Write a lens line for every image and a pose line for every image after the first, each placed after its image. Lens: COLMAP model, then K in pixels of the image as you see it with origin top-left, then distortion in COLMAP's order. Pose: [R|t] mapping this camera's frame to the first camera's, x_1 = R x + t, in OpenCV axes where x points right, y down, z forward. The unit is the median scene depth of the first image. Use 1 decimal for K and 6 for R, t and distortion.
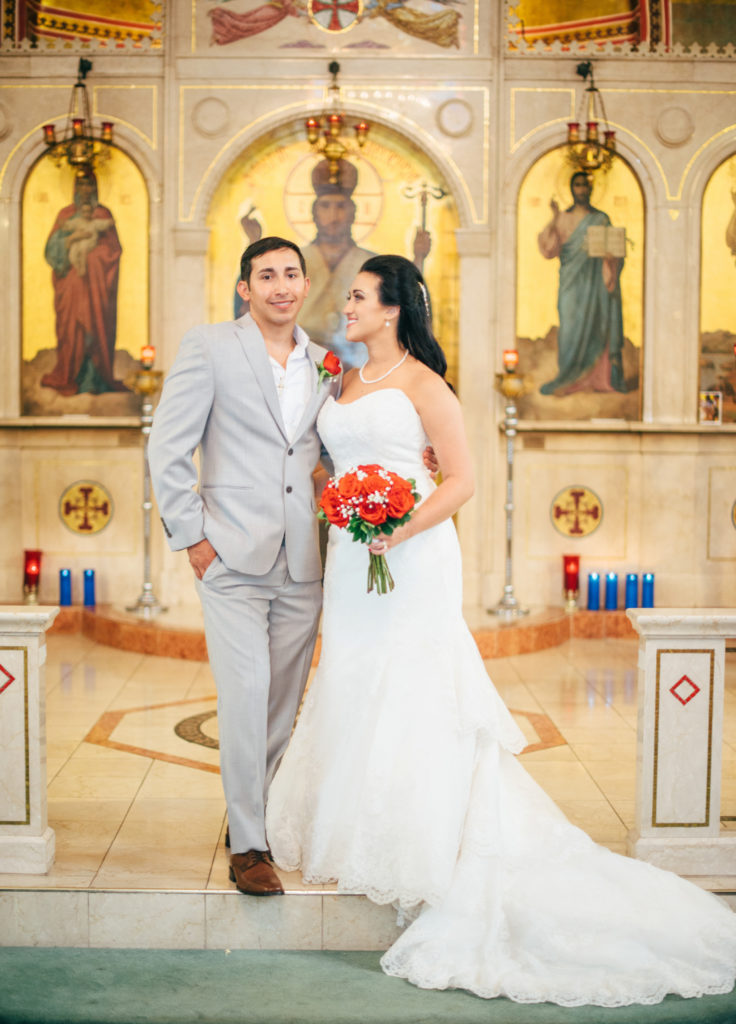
lens RADIAL K [[1526.8, 0, 370.5], [0, 1526.8, 518.3], [0, 0, 1]] dist [-0.033196, 0.000000]
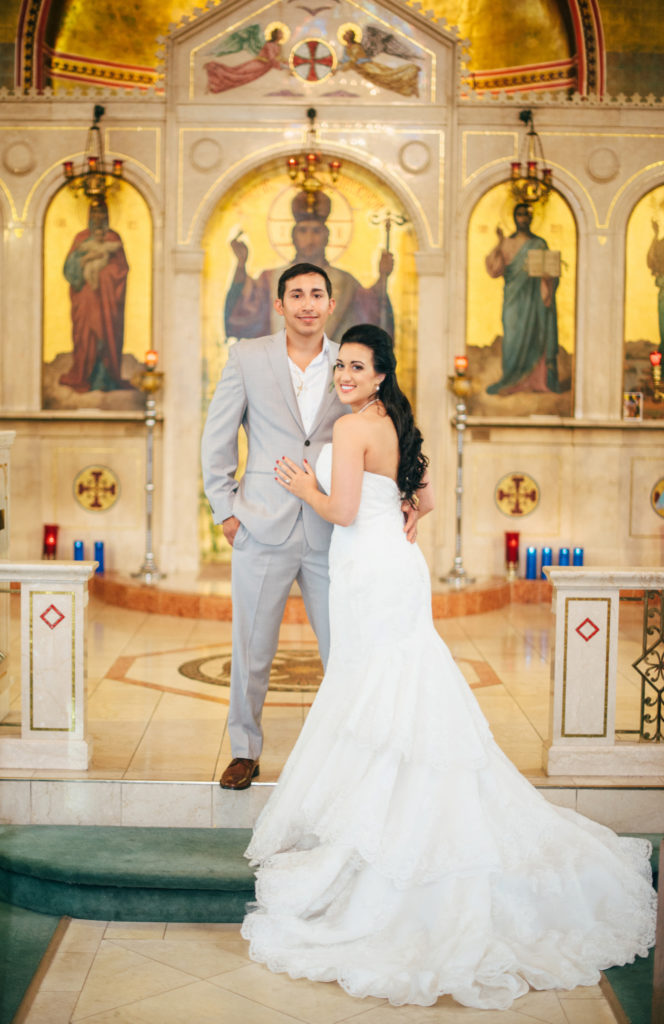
lens RADIAL K [[1530.7, 0, 327.9], [0, 1530.7, 505.5], [0, 0, 1]] dist [-0.037045, 0.000000]
pose [[0.999965, 0.006522, -0.005306, -0.003196], [-0.006537, 0.999975, -0.002845, 0.008156], [0.005287, 0.002880, 0.999982, -0.170917]]
